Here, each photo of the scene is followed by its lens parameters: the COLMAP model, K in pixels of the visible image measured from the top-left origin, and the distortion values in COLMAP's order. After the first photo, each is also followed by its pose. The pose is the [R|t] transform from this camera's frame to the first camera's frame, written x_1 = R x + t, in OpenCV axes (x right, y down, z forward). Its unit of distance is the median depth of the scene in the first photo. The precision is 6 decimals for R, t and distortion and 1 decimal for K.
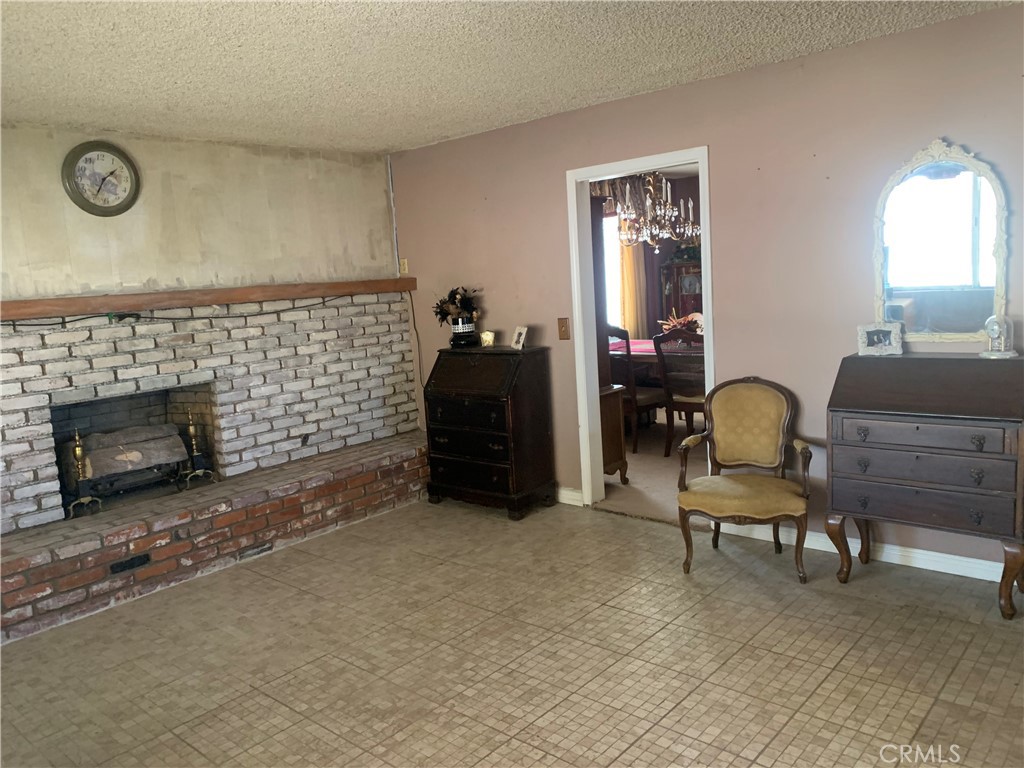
lens RADIAL K [[777.7, 0, 512.7], [0, 777.7, 380.4], [0, 0, 1]] dist [0.052310, -0.060931]
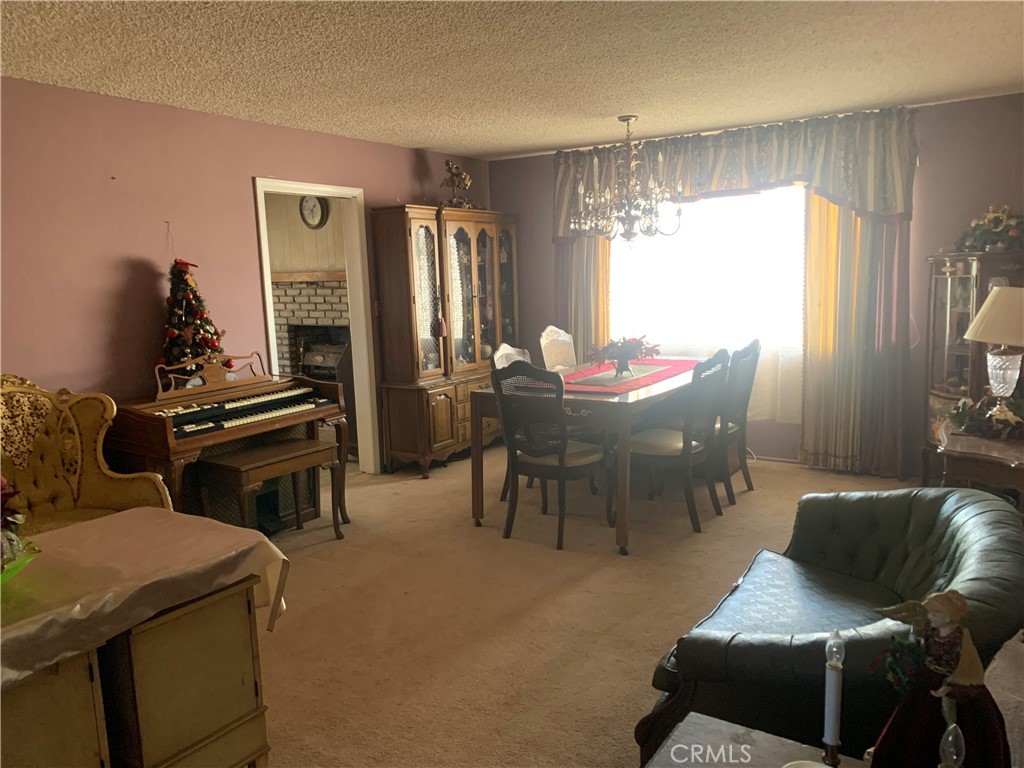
lens RADIAL K [[777.7, 0, 512.4], [0, 777.7, 385.6], [0, 0, 1]] dist [0.052310, -0.060931]
pose [[0.144412, 0.206185, -0.967798, 1.434559], [-0.117634, 0.974692, 0.190101, -0.255410], [0.982501, 0.086393, 0.165012, 1.181714]]
